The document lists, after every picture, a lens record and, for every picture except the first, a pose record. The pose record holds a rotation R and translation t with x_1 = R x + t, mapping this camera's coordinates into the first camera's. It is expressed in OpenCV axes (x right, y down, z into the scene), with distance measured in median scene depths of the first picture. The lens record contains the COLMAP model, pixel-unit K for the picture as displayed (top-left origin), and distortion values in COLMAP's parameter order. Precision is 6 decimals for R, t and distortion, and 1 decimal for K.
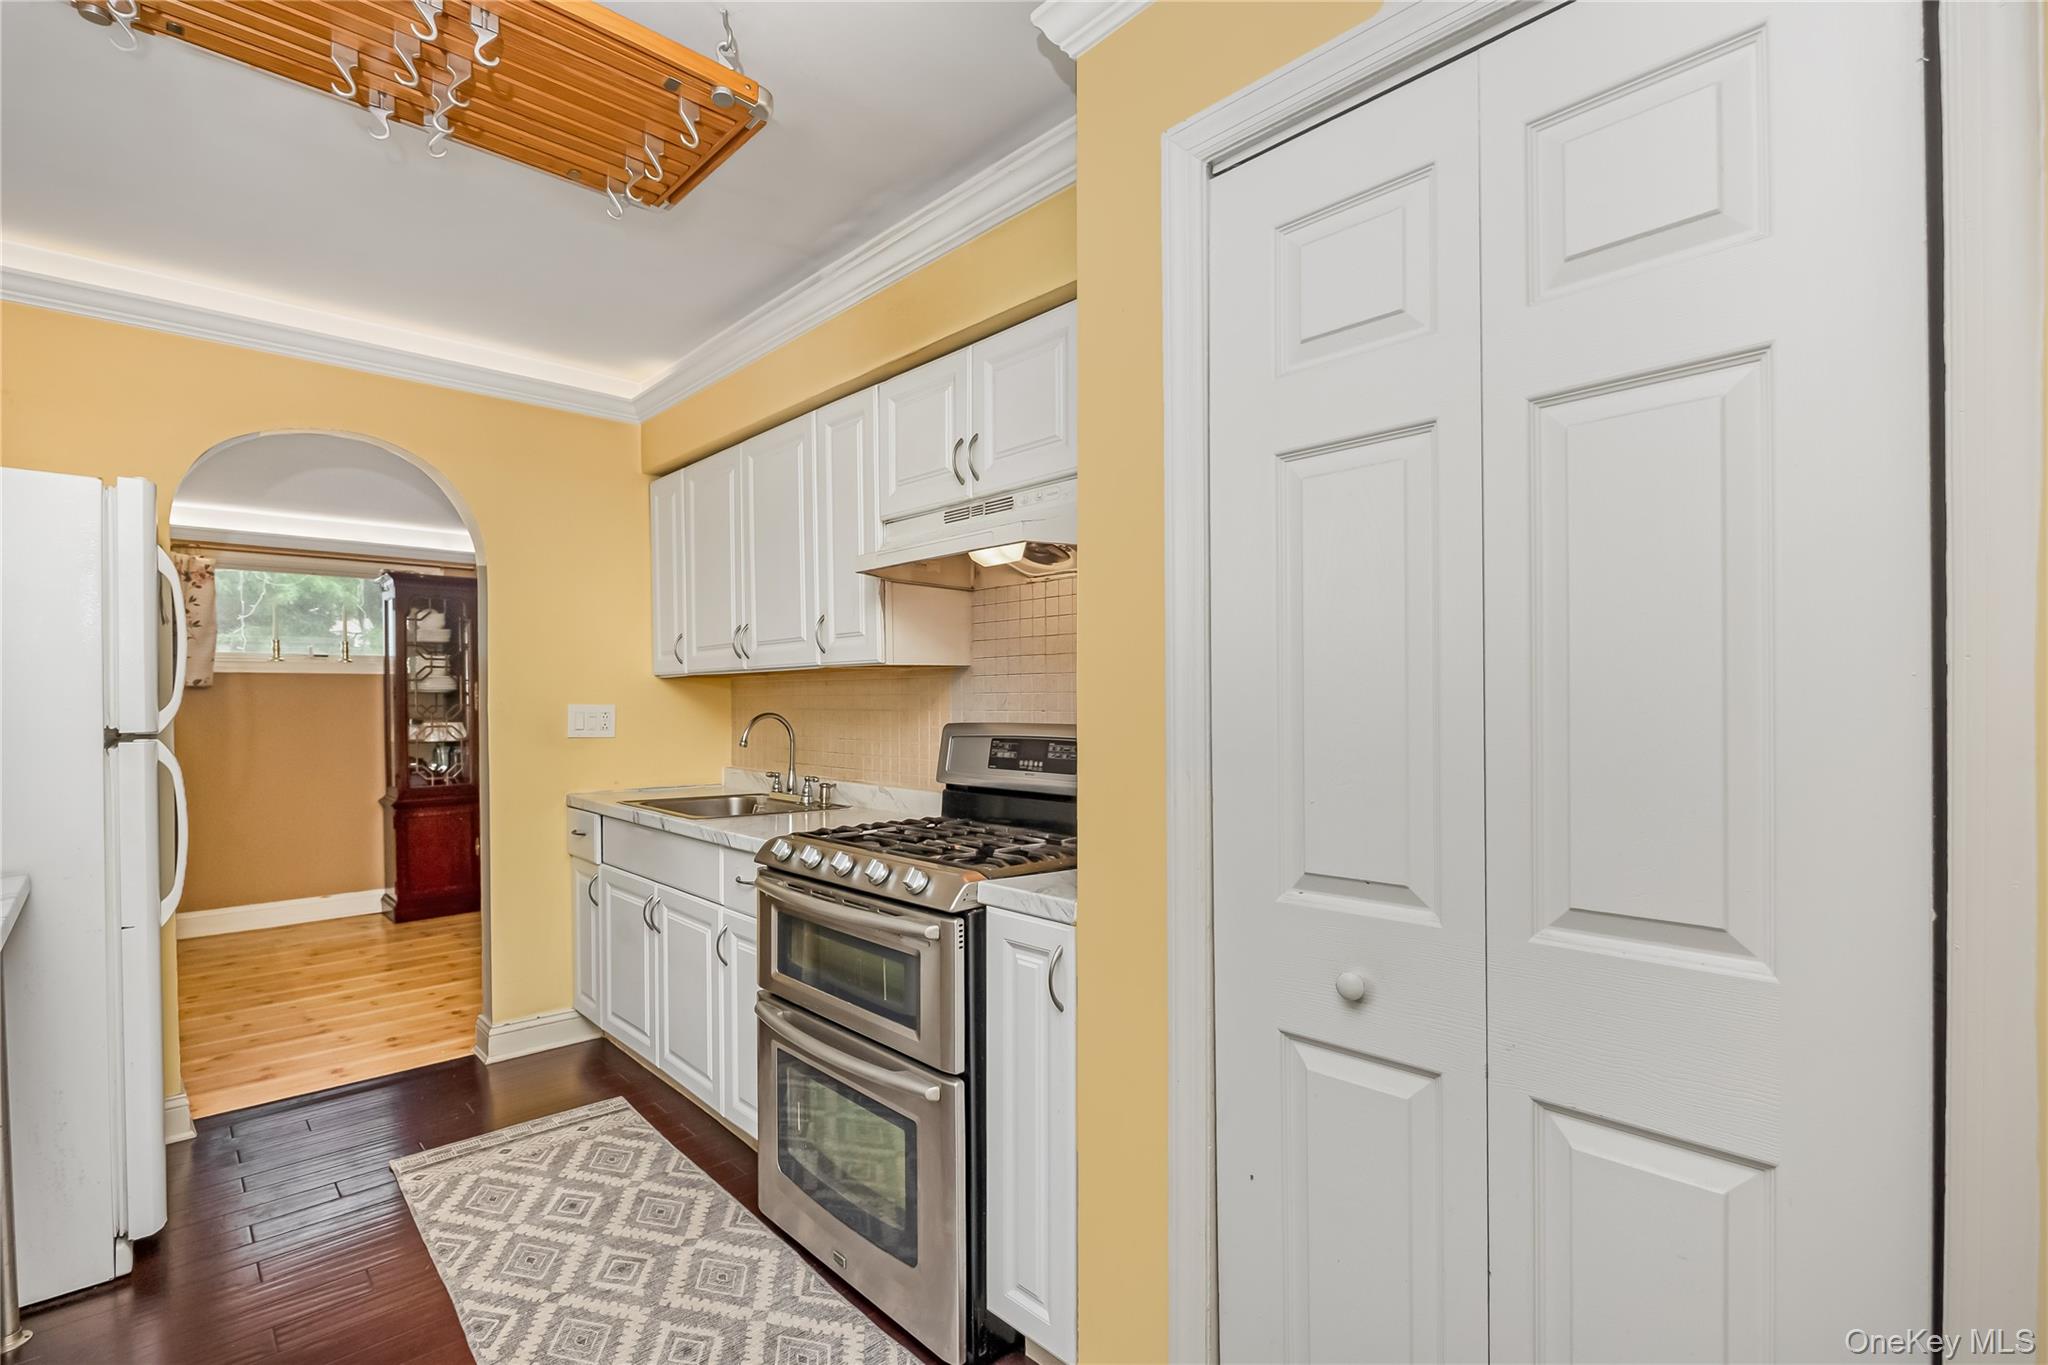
lens RADIAL K [[937.9, 0, 1024.3], [0, 937.9, 699.4], [0, 0, 1]] dist [0.001079, 0.000024]
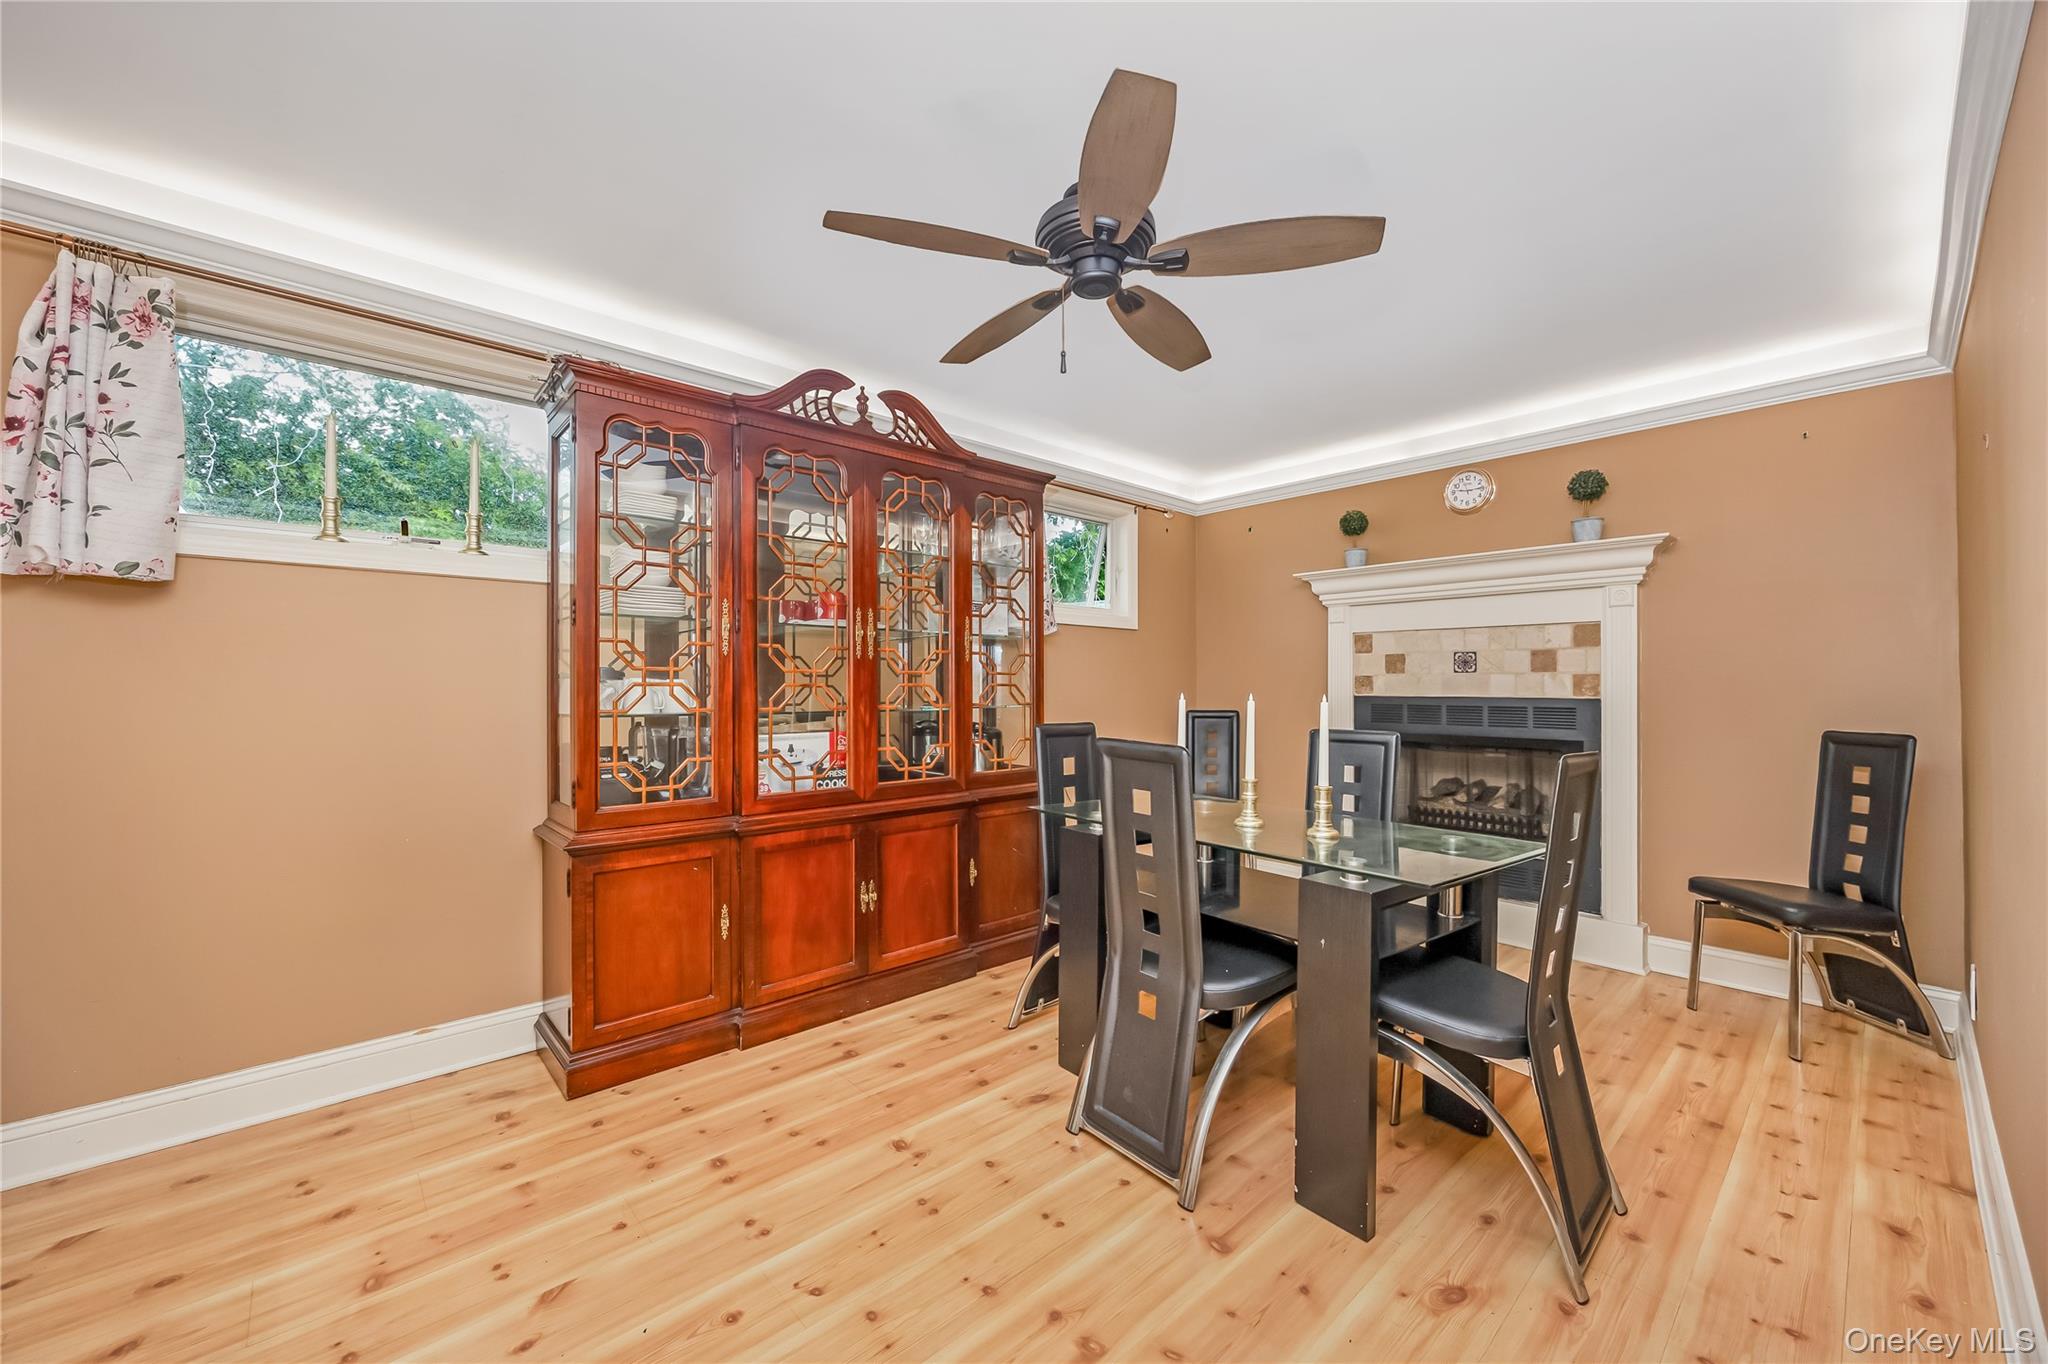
lens RADIAL K [[797.6, 0, 1024.7], [0, 797.6, 677.9], [0, 0, 1]] dist [0.000388, -0.000262]
pose [[0.999829, 0.005822, -0.017538, -0.424489], [-0.006061, 0.999889, -0.013623, 0.029952], [0.017457, 0.013727, 0.999753, 0.585308]]
